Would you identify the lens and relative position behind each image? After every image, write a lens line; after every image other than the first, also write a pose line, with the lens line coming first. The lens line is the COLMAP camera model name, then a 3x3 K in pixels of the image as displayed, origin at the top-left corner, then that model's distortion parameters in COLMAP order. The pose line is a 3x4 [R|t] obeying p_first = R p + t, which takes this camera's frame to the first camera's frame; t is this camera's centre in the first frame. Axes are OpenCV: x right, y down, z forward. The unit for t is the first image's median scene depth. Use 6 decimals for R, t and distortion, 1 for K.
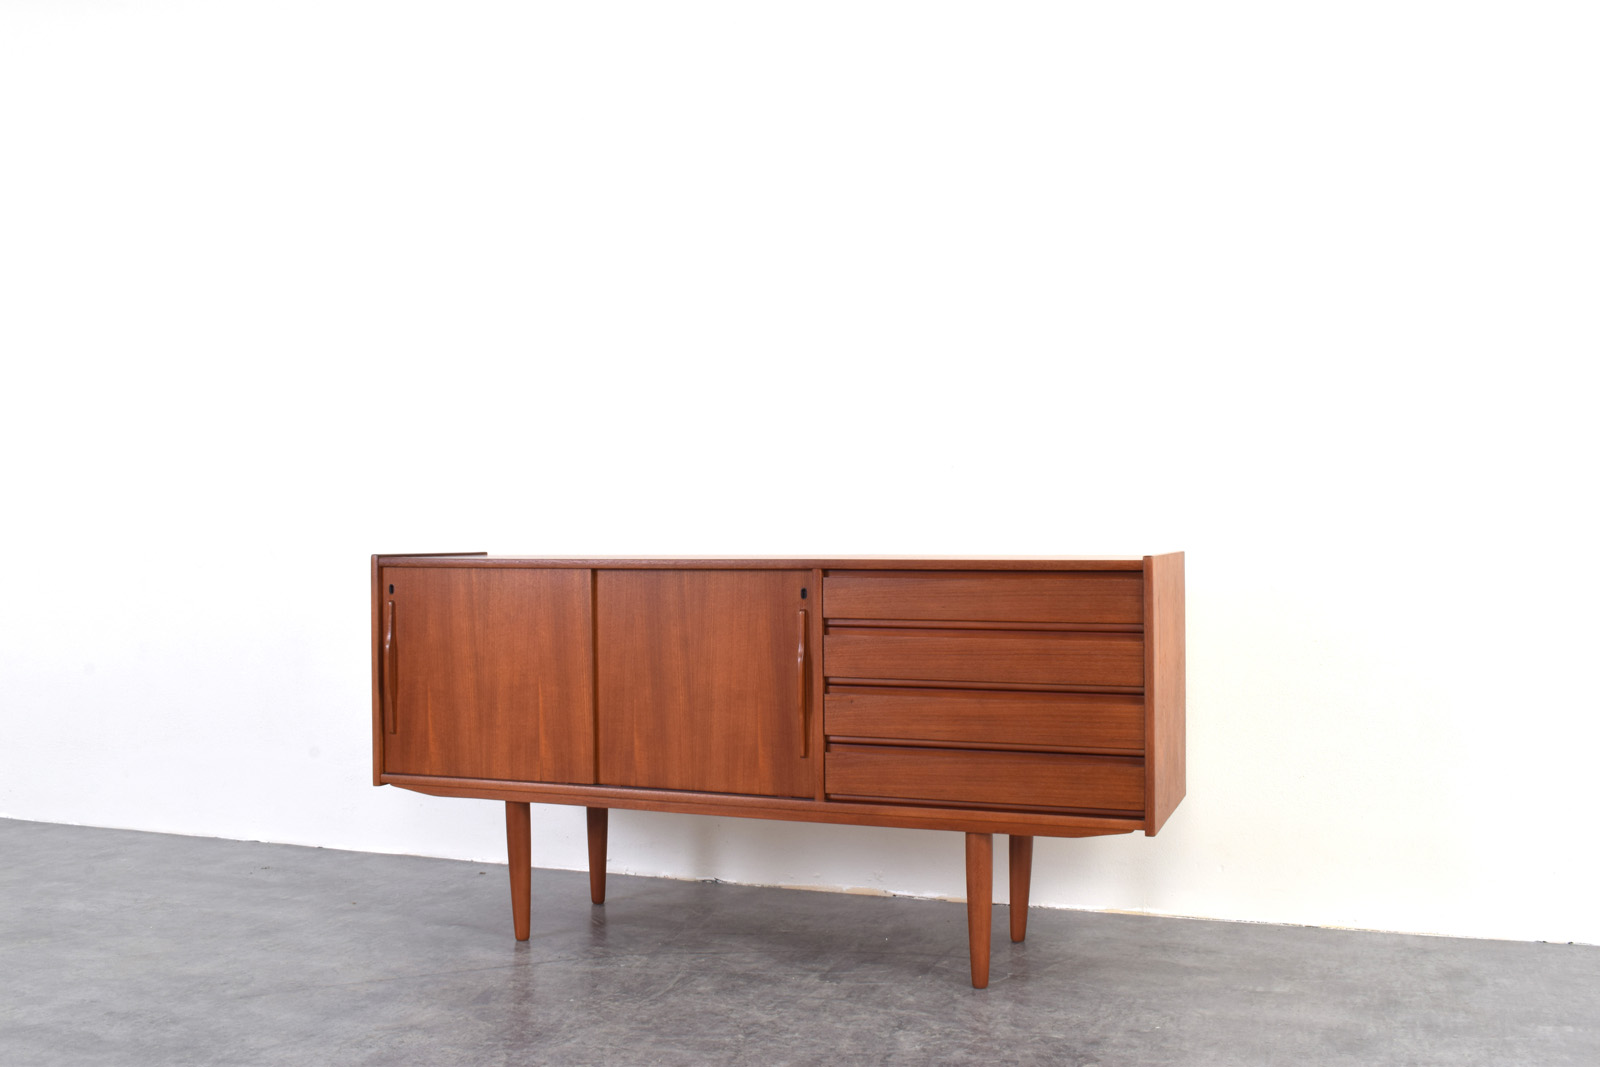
lens RADIAL K [[1580.7, 0, 800.0], [0, 1580.7, 533.5], [0, 0, 1]] dist [-0.083234, 0.016743]
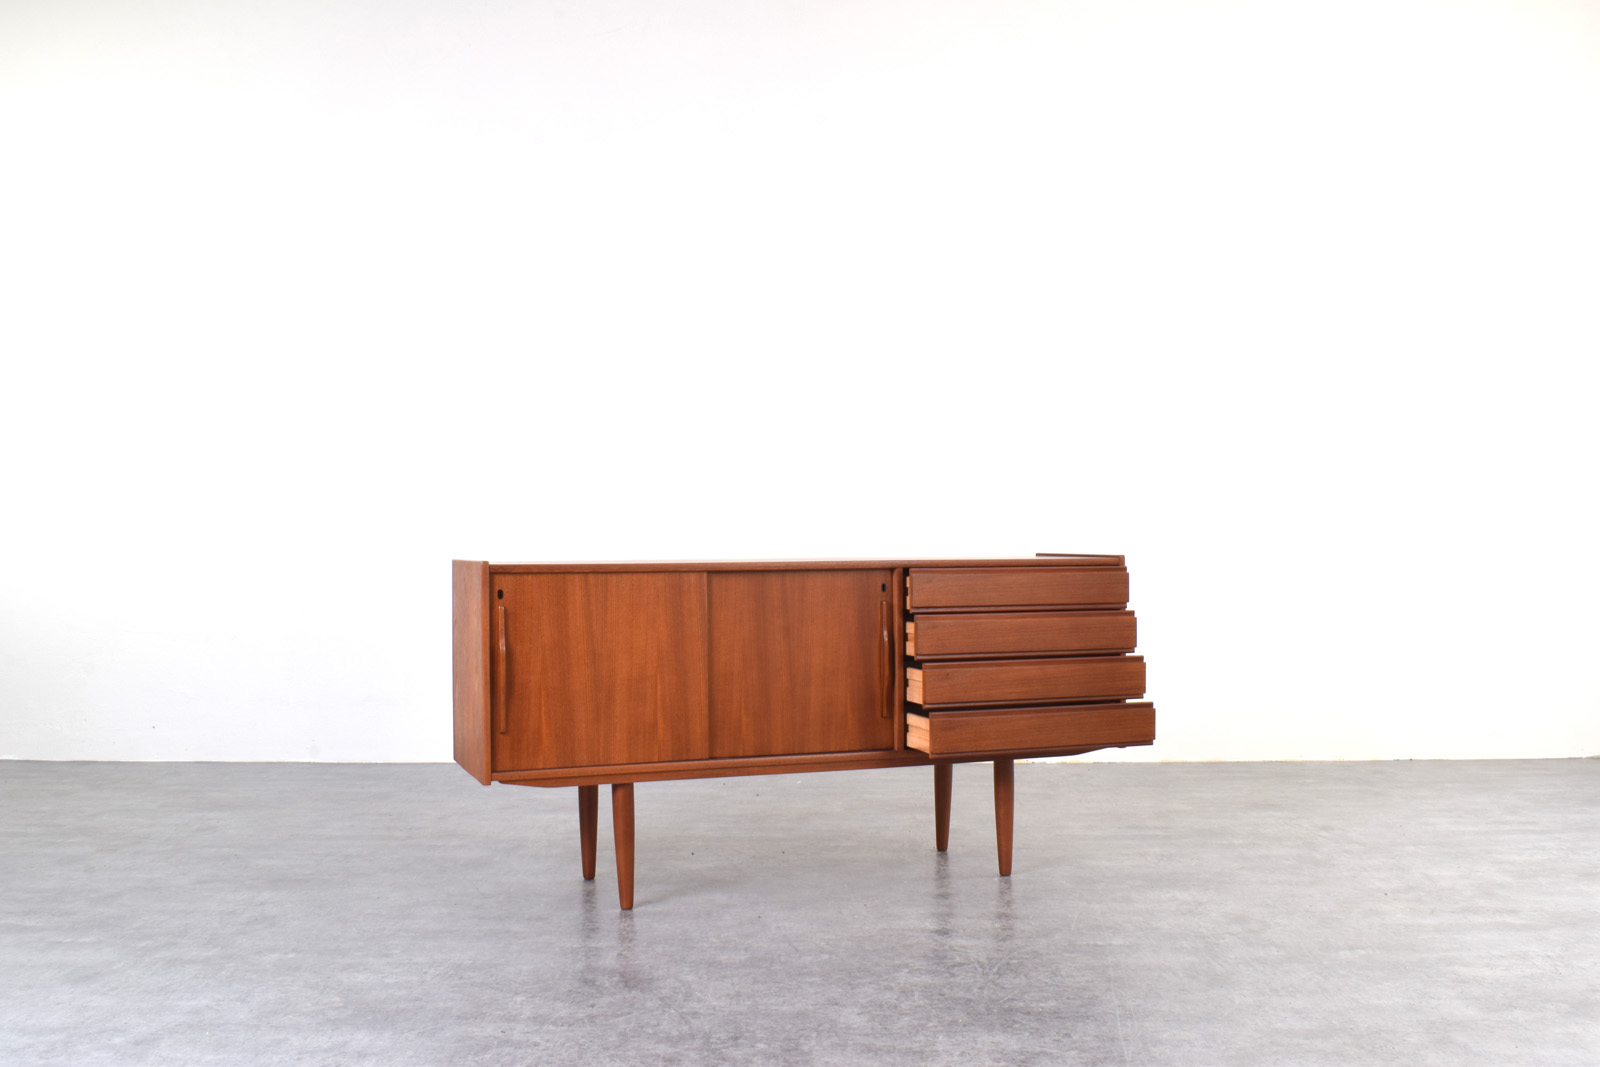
lens RADIAL K [[1580.7, 0, 800.0], [0, 1580.7, 533.5], [0, 0, 1]] dist [-0.083234, 0.016743]
pose [[0.749548, 0.000829, 0.661949, -0.859272], [0.001263, 0.999996, -0.002682, -0.002053], [-0.661948, 0.002846, 0.749544, 0.092515]]
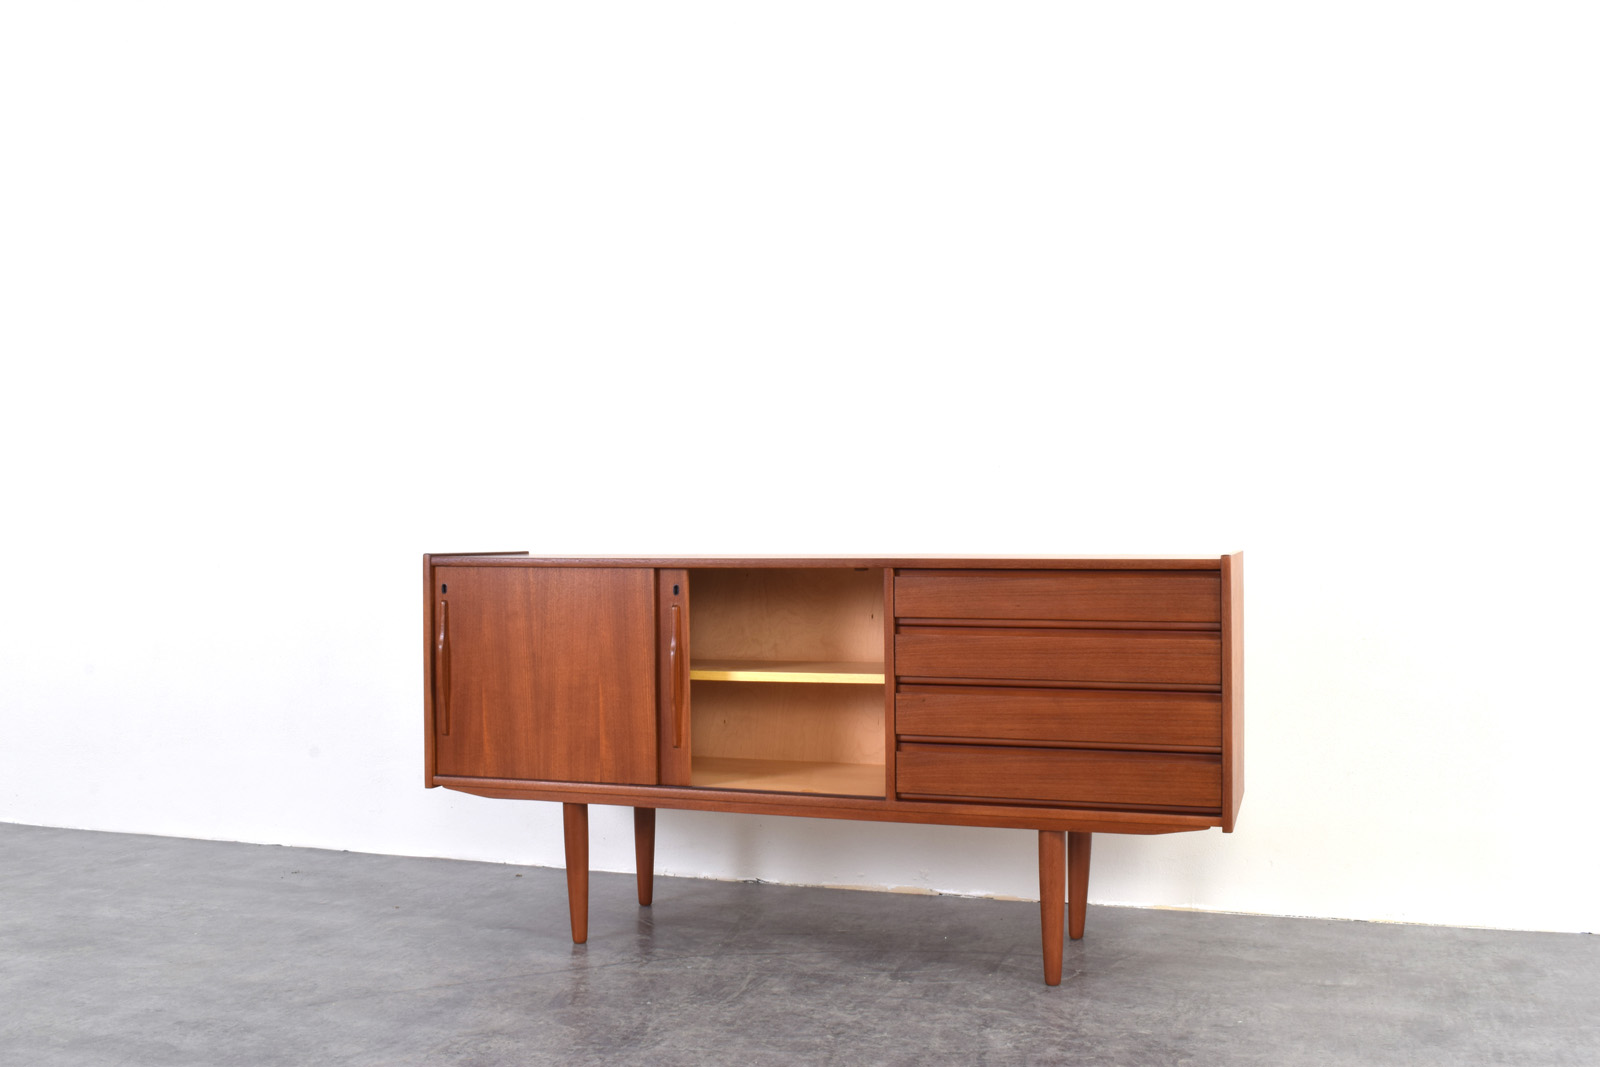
lens RADIAL K [[1580.7, 0, 800.0], [0, 1580.7, 533.5], [0, 0, 1]] dist [-0.083234, 0.016743]
pose [[0.999172, 0.000736, 0.040680, -0.082413], [-0.000743, 1.000000, 0.000163, 0.000437], [-0.040680, -0.000193, 0.999172, 0.003751]]
